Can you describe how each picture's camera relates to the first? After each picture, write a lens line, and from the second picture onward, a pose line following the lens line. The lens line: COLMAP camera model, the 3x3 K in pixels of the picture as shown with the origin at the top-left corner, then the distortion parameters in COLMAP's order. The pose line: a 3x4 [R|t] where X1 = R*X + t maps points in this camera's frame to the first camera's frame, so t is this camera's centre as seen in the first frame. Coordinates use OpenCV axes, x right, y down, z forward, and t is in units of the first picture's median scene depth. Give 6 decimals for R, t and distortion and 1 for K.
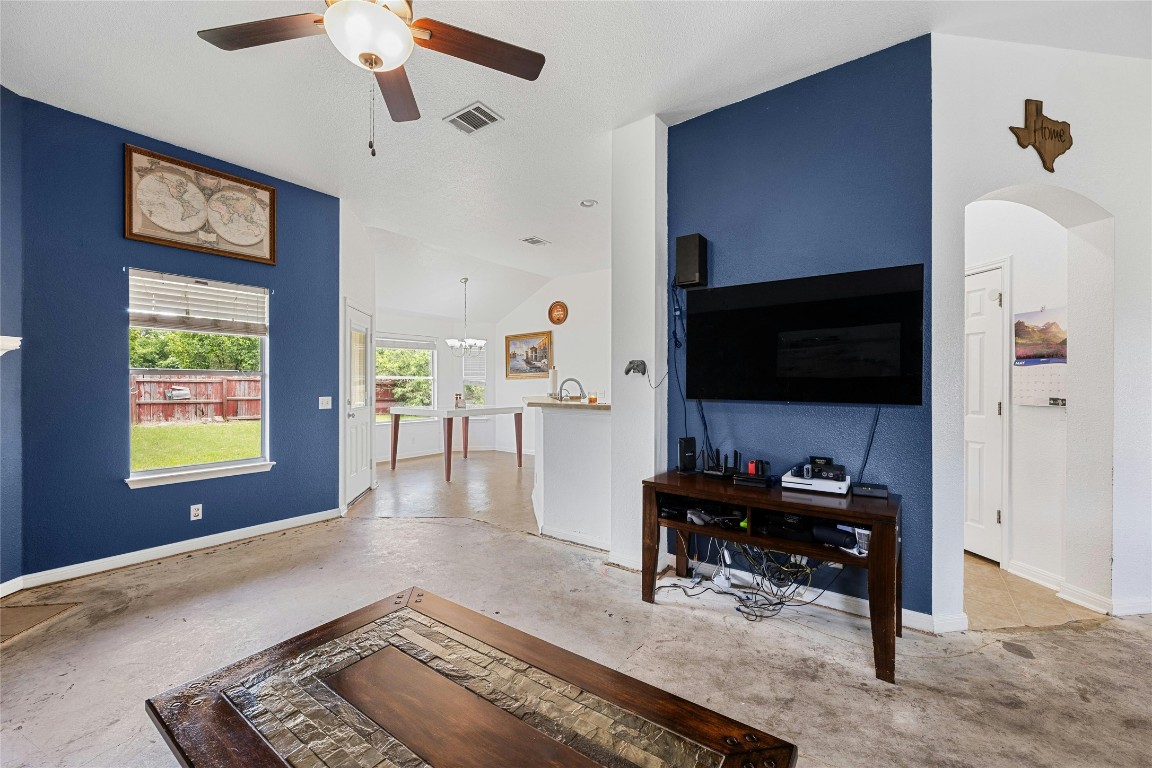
lens RADIAL K [[457.4, 0, 573.9], [0, 457.4, 384.3], [0, 0, 1]] dist [-0.001133, -0.000461]
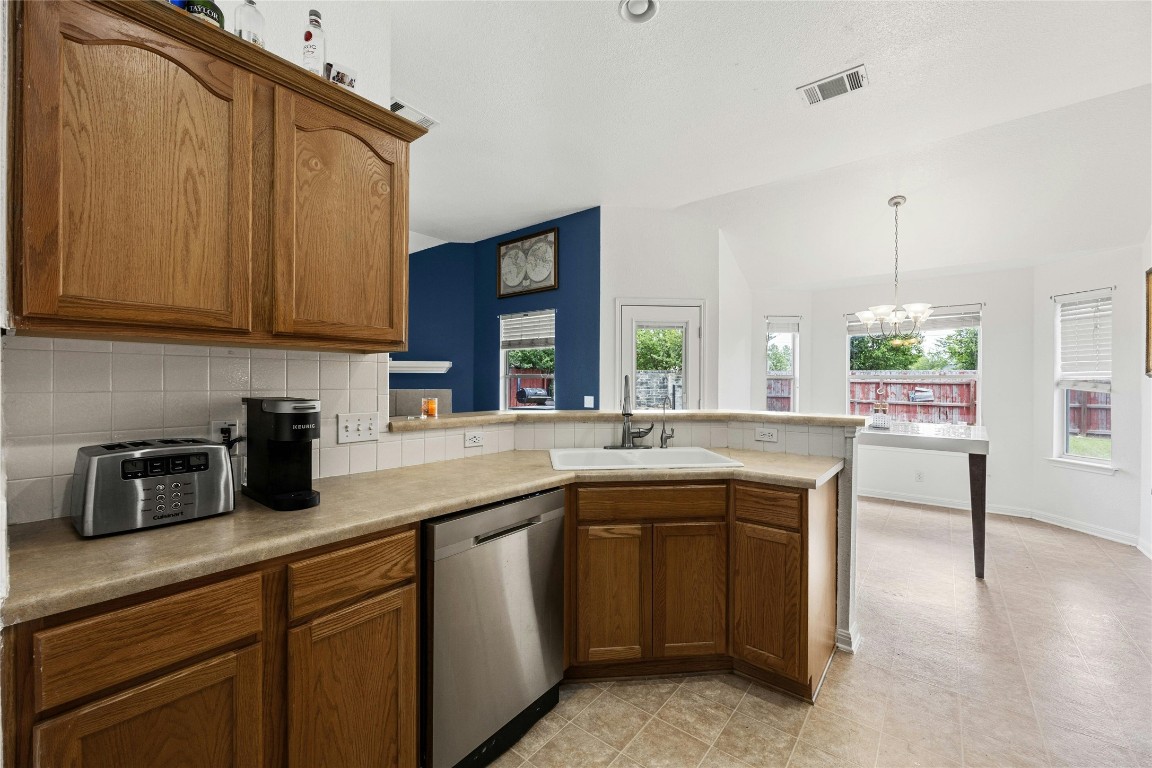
lens RADIAL K [[457.4, 0, 572.8], [0, 457.4, 384.3], [0, 0, 1]] dist [-0.001133, -0.000461]
pose [[-0.043743, 0.003550, -0.999036, 0.604681], [-0.007902, 0.999961, 0.003900, -0.005701], [0.999012, 0.008065, -0.043714, 1.128008]]
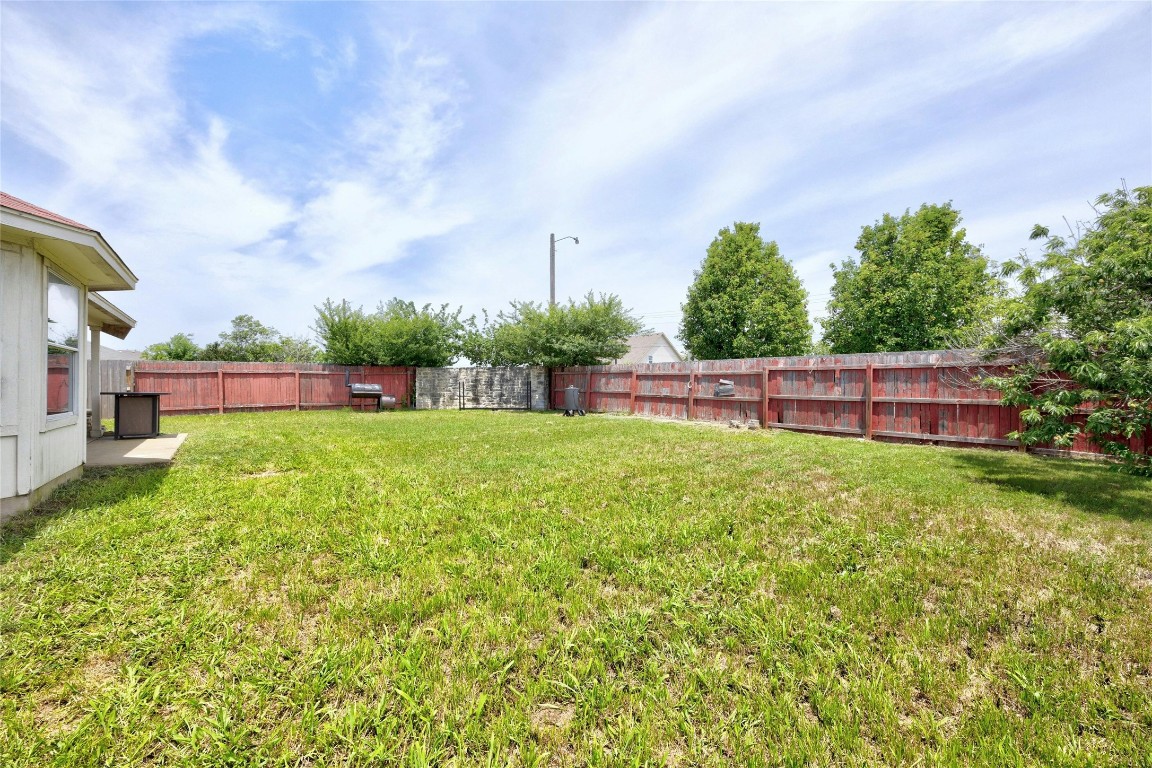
lens RADIAL K [[457.4, 0, 574.7], [0, 457.4, 383.6], [0, 0, 1]] dist [-0.001133, -0.000461]
pose [[-0.279670, -0.001100, -0.960096, -0.011656], [-0.001191, 0.999999, -0.000799, 0.045019], [0.960095, 0.000920, -0.279671, 3.785894]]
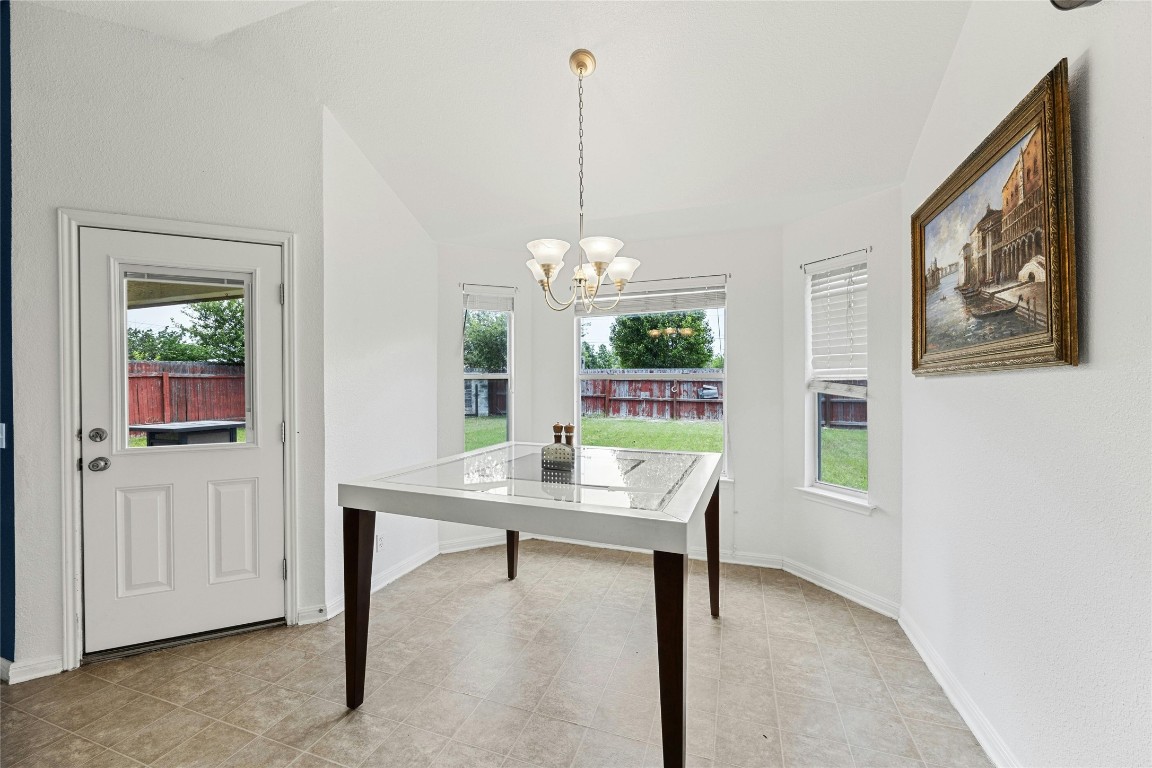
lens RADIAL K [[457.4, 0, 572.3], [0, 457.4, 385.7], [0, 0, 1]] dist [-0.001133, -0.000461]
pose [[0.286991, 0.007747, -0.957902, 0.106413], [0.001224, 0.999964, 0.008454, -0.018334], [0.957933, -0.003599, 0.286971, 1.617373]]
